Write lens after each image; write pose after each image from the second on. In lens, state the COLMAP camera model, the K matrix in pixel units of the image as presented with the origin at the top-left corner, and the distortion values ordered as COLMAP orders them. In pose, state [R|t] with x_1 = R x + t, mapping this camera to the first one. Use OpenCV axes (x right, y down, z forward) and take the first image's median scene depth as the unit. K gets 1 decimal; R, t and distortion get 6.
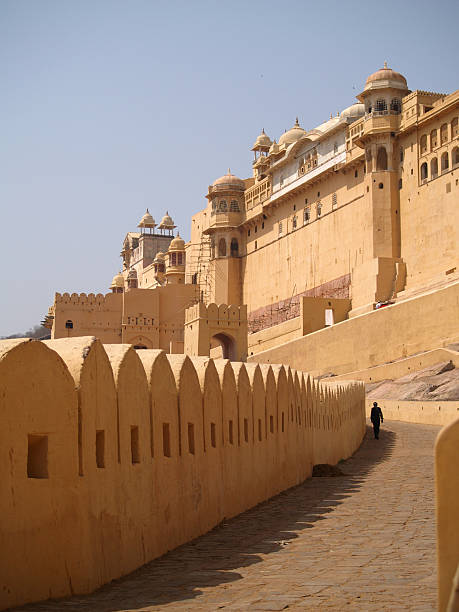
lens RADIAL K [[1454.4, 0, 229.5], [0, 1454.4, 306.0], [0, 0, 1]] dist [-0.071686, -0.333959]
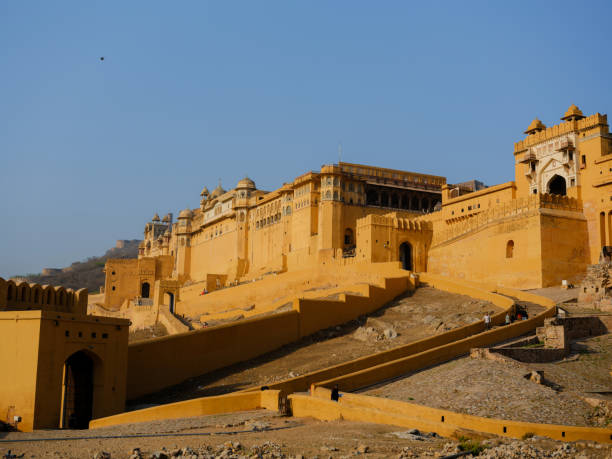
lens RADIAL K [[834.4, 0, 306.0], [0, 834.4, 229.5], [0, 0, 1]] dist [-0.002196, -0.002496]
pose [[0.995318, 0.028666, 0.092309, 0.070923], [-0.028928, 0.999580, 0.001495, -0.073105], [-0.092228, -0.004158, 0.995729, -0.331497]]
